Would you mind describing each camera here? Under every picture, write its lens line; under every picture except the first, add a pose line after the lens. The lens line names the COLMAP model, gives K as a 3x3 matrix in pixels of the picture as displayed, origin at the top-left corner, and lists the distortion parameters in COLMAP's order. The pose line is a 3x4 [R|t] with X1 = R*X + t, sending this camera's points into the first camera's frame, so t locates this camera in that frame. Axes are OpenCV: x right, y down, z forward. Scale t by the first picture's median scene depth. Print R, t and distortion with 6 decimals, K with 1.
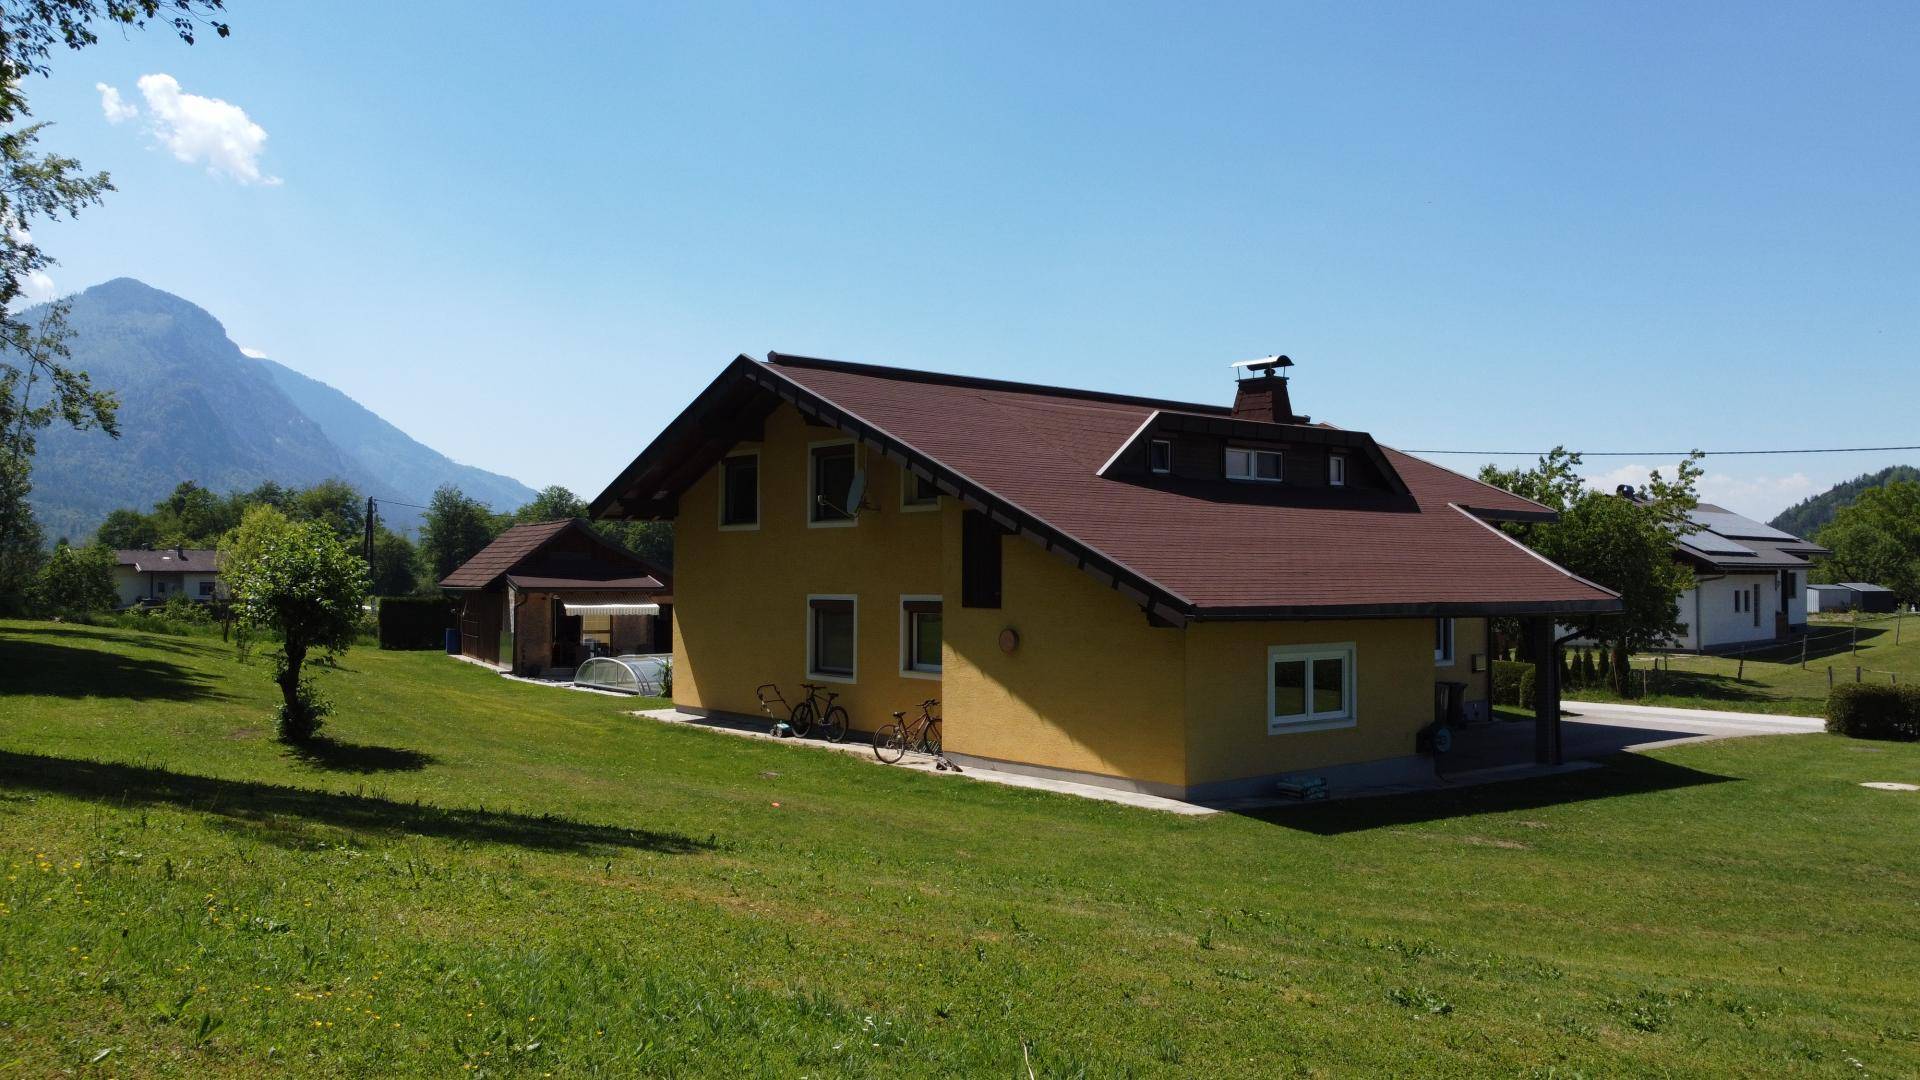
lens RADIAL K [[1479.8, 0, 958.6], [0, 1479.8, 576.4], [0, 0, 1]] dist [-0.003190, -0.000606]
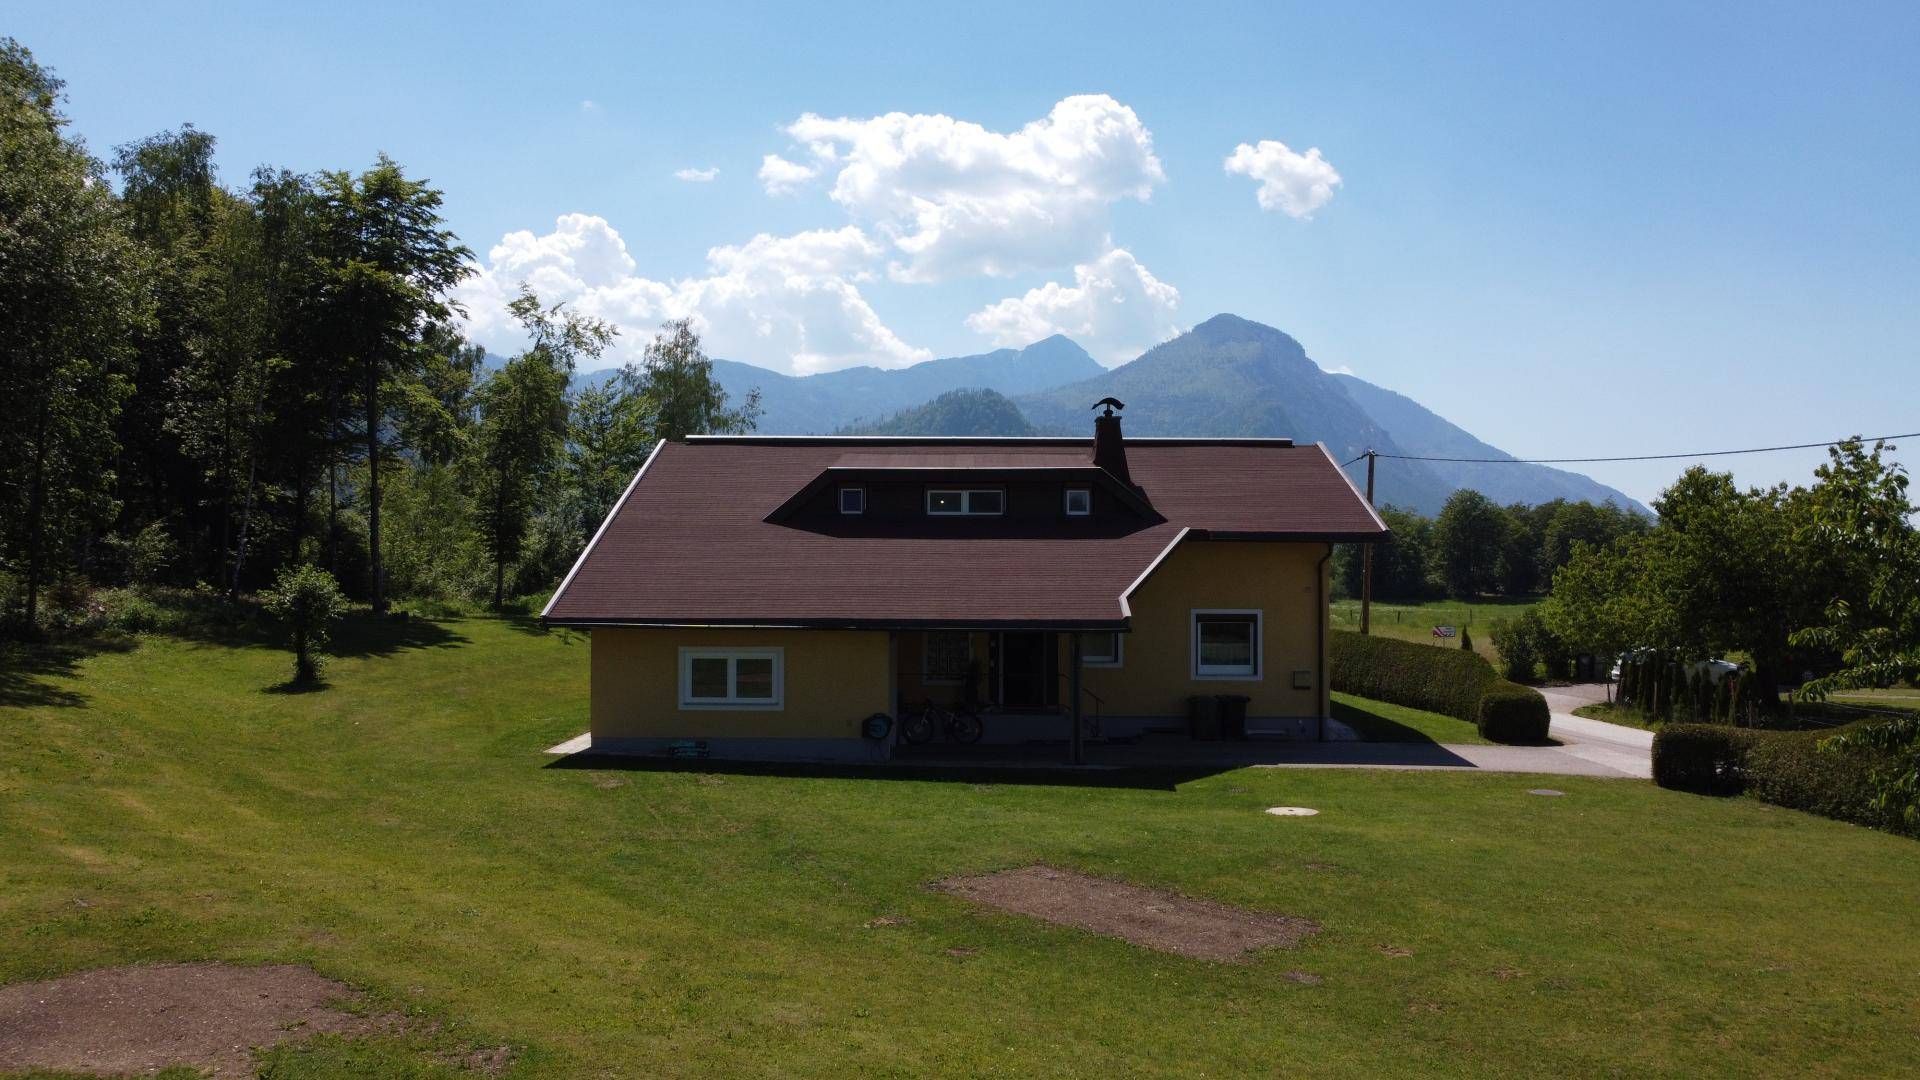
lens RADIAL K [[1538.1, 0, 960.0], [0, 1538.1, 540.0], [0, 0, 1]] dist [0.008975, 0.001125]
pose [[0.734788, -0.016837, -0.678088, 0.387901], [0.000477, 0.999704, -0.024306, -0.005216], [0.678297, 0.017536, 0.734579, 0.027582]]
